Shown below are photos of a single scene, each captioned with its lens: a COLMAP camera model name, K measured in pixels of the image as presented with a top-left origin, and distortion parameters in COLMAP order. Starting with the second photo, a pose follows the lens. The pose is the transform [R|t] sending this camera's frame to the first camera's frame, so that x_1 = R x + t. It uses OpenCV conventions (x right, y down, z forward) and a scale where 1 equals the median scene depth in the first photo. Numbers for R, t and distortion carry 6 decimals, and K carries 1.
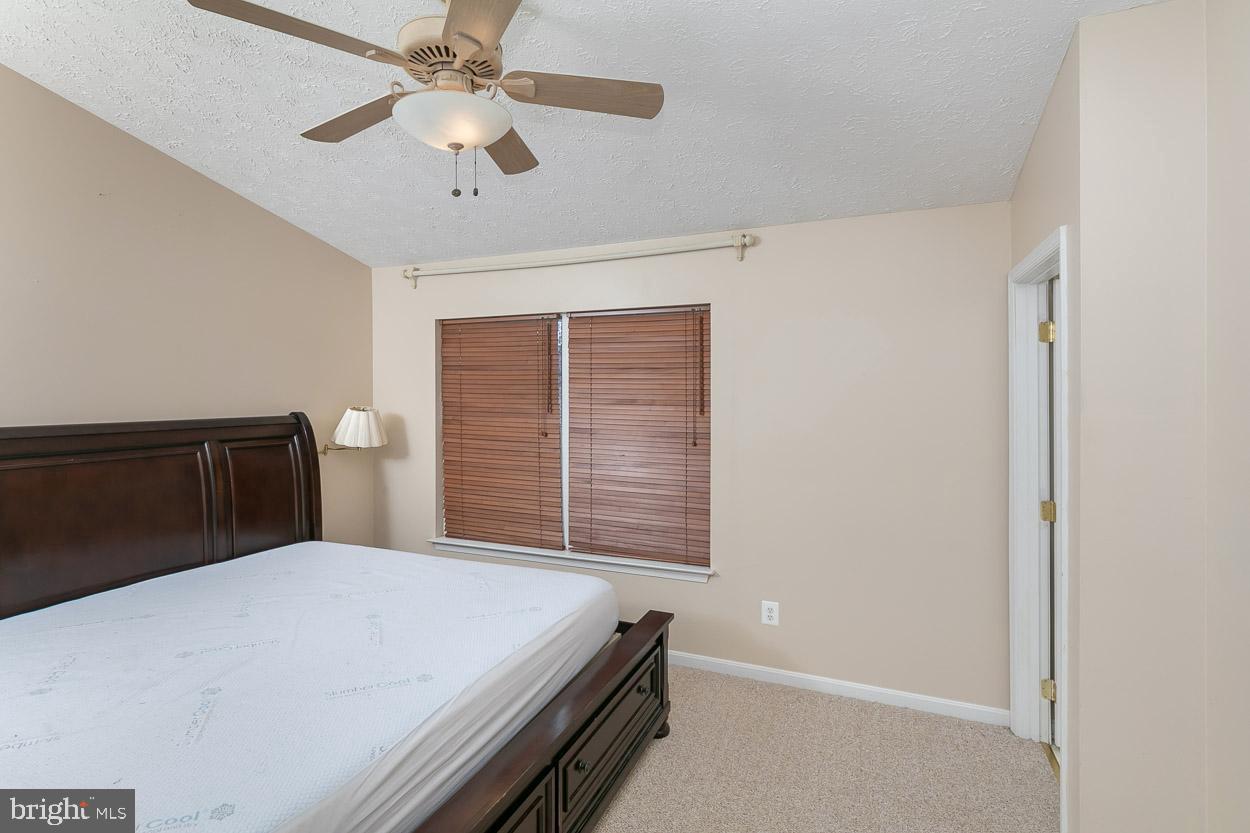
lens RADIAL K [[585.0, 0, 622.1], [0, 585.0, 386.5], [0, 0, 1]] dist [0.002141, 0.000460]
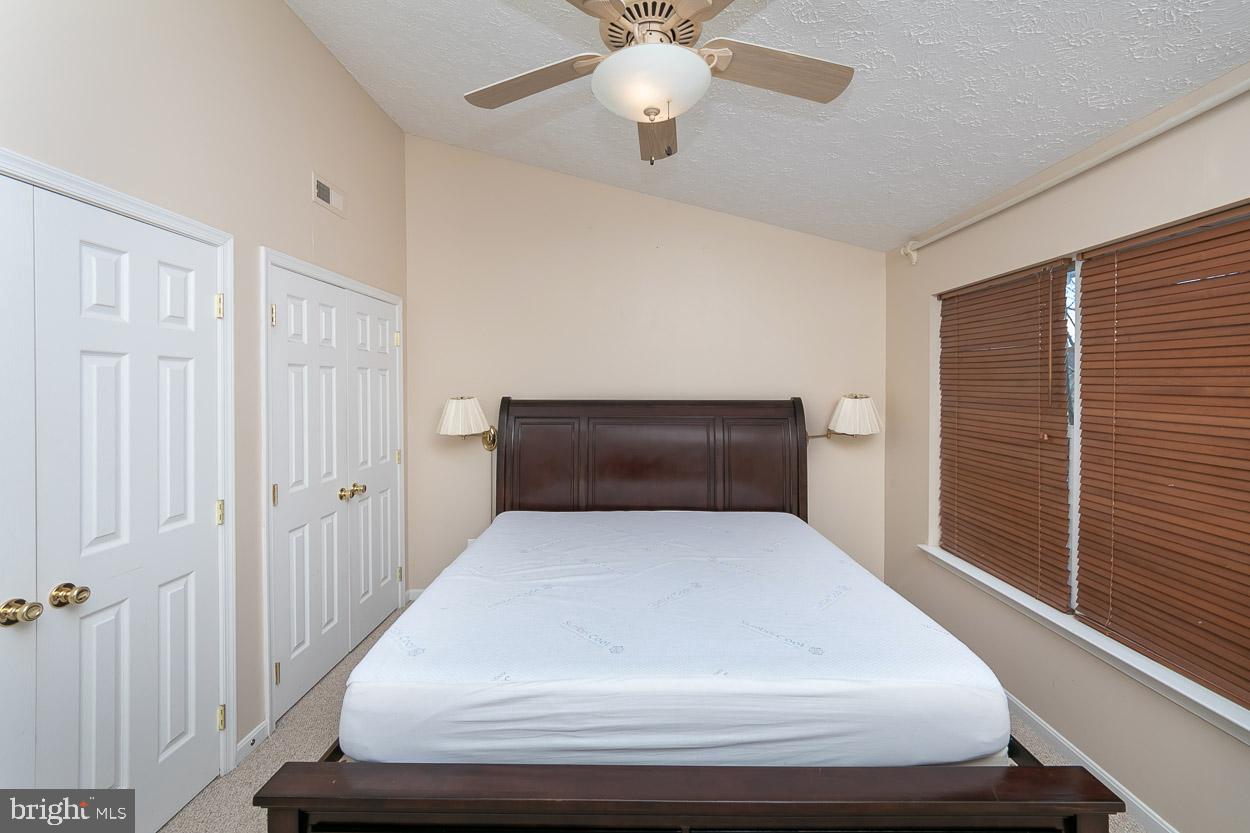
lens RADIAL K [[518.4, 0, 626.8], [0, 518.4, 383.2], [0, 0, 1]] dist [-0.000339, -0.000054]
pose [[0.398530, -0.004403, -0.917145, 0.243940], [0.009482, 0.999955, -0.000680, 0.013977], [0.917106, -0.008425, 0.398554, 0.314111]]
